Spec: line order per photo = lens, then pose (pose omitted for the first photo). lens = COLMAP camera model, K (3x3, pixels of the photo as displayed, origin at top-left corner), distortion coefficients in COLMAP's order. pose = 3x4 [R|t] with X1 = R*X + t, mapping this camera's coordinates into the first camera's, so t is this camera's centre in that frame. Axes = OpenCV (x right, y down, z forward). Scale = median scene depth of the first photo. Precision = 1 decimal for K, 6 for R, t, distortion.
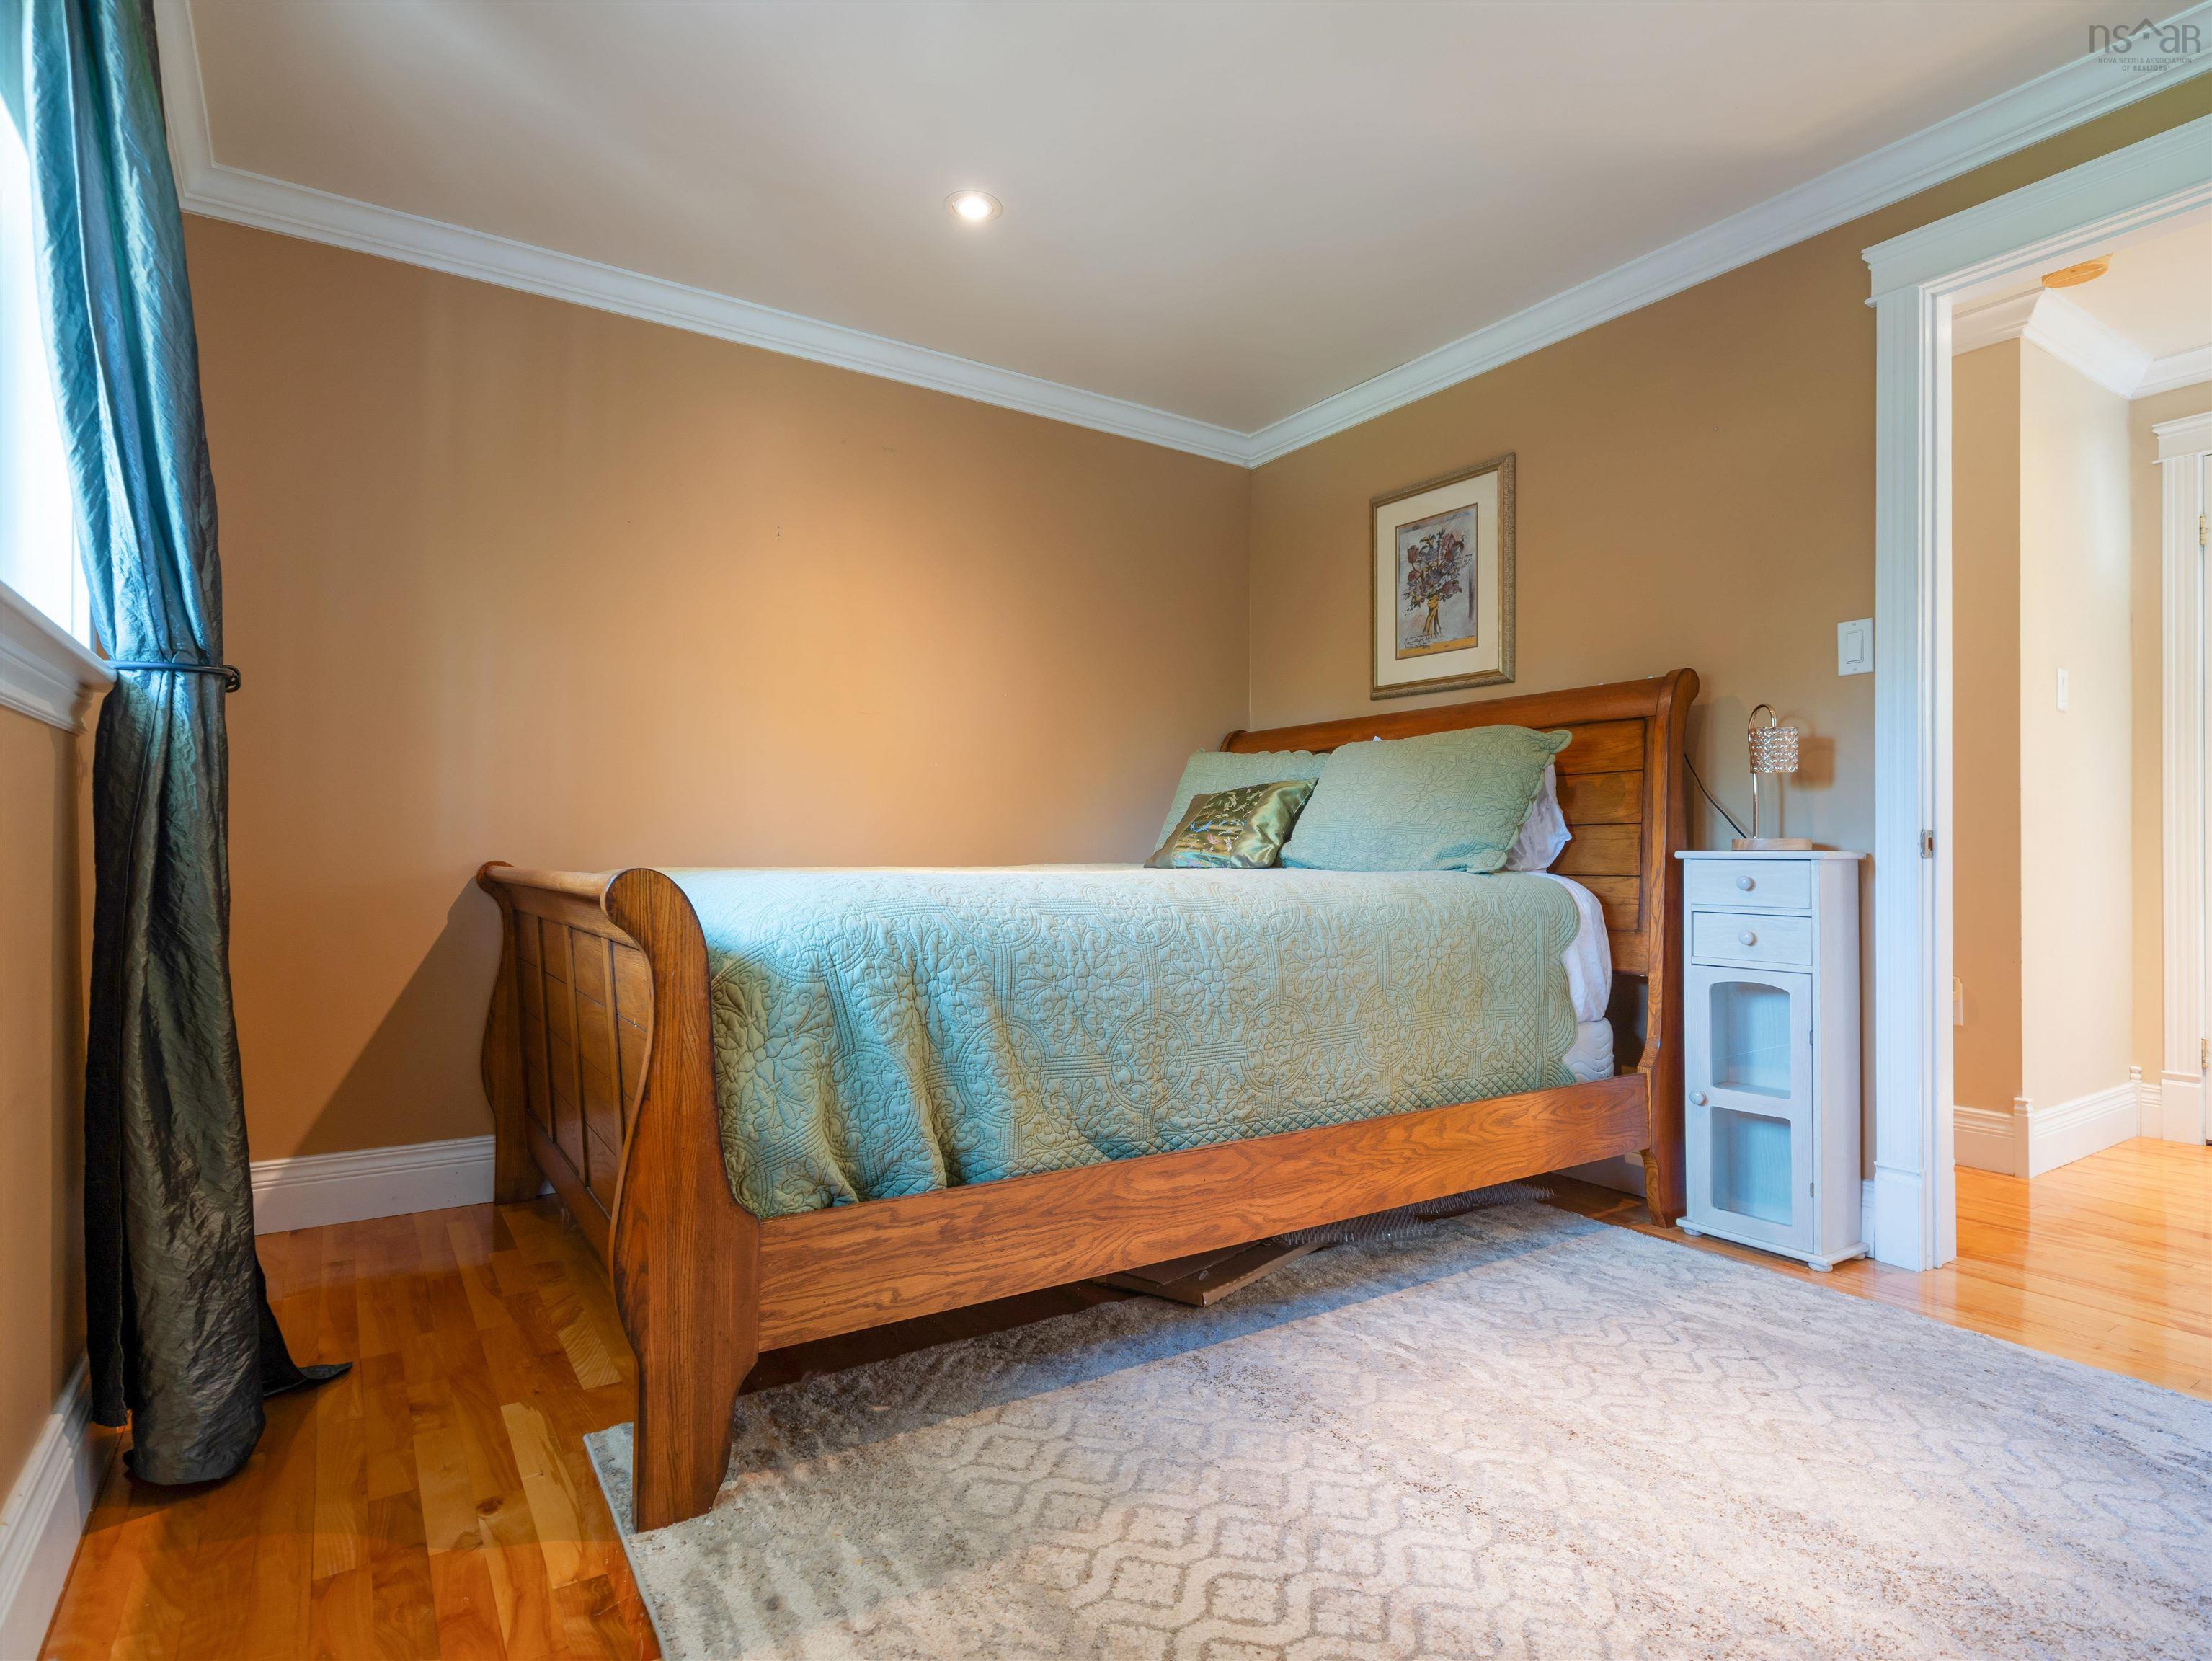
lens RADIAL K [[1180.2, 0, 1110.9], [0, 1180.2, 847.2], [0, 0, 1]] dist [-0.001640, 0.000004]
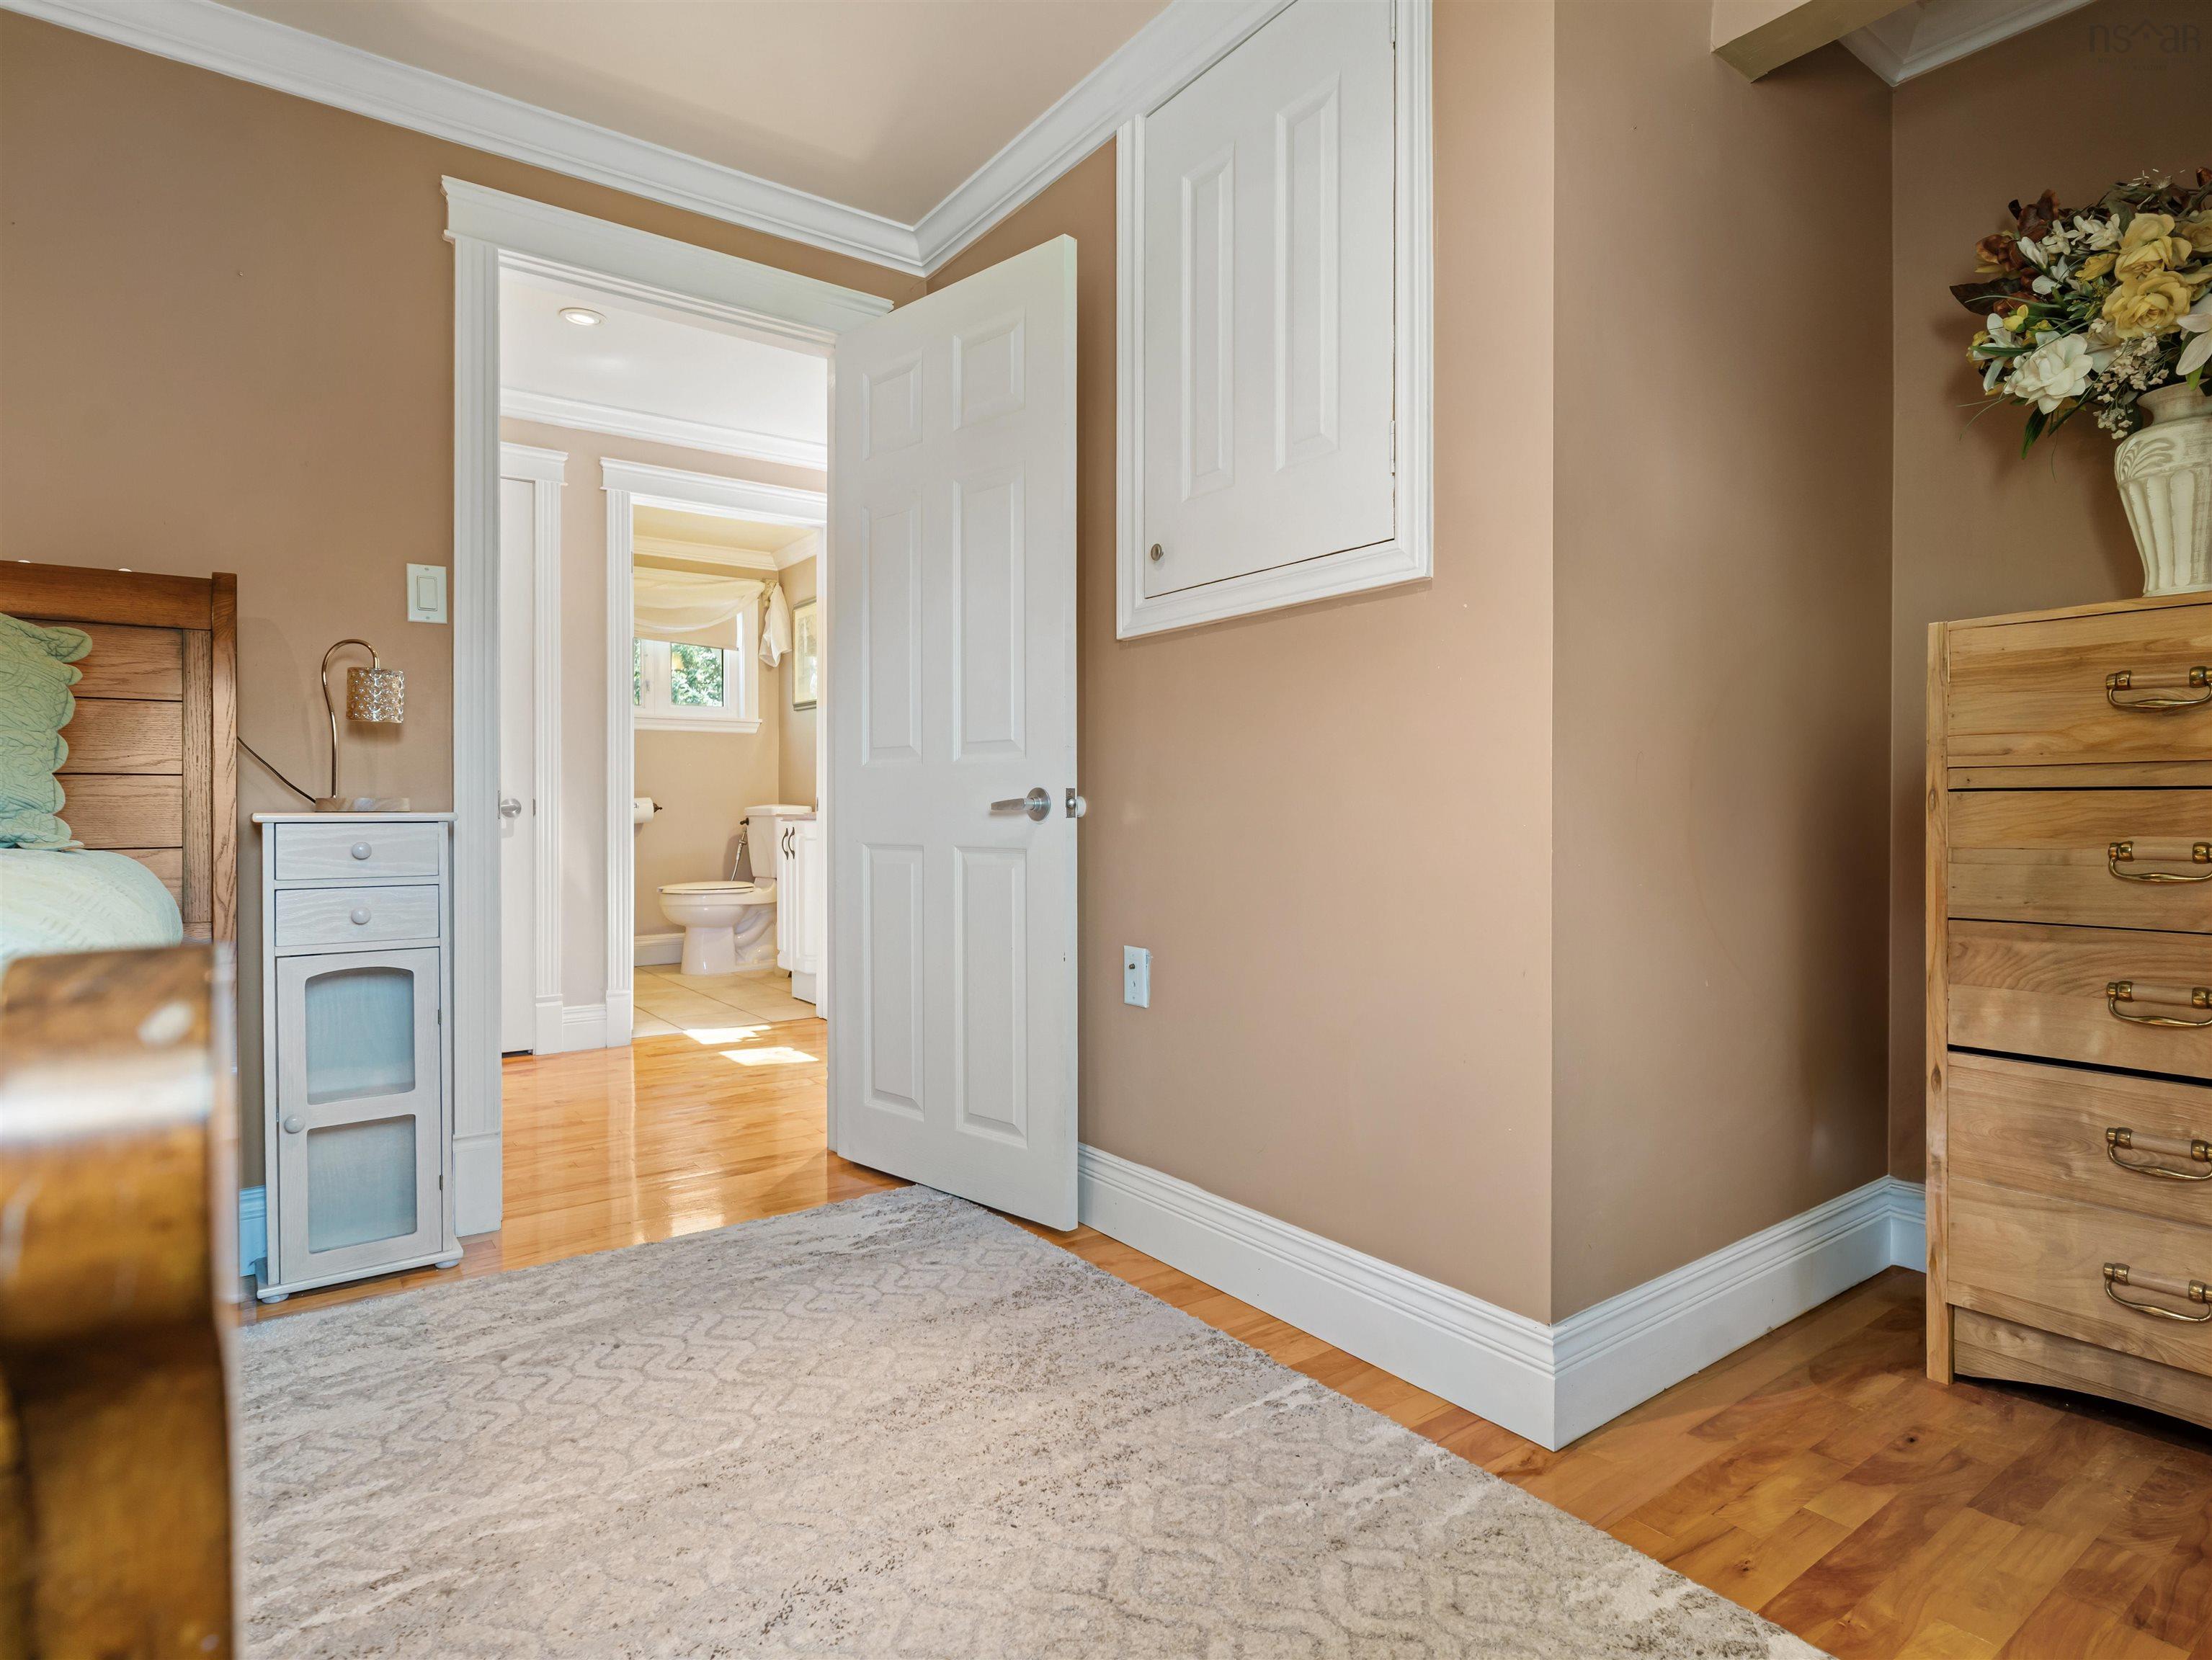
lens RADIAL K [[1180.0, 0, 1110.2], [0, 1180.0, 812.6], [0, 0, 1]] dist [-0.001640, 0.000004]
pose [[-0.054961, -0.003593, 0.998482, -0.379760], [-0.003561, 0.999988, 0.003402, -0.001655], [-0.998482, -0.003369, -0.054973, 0.583225]]
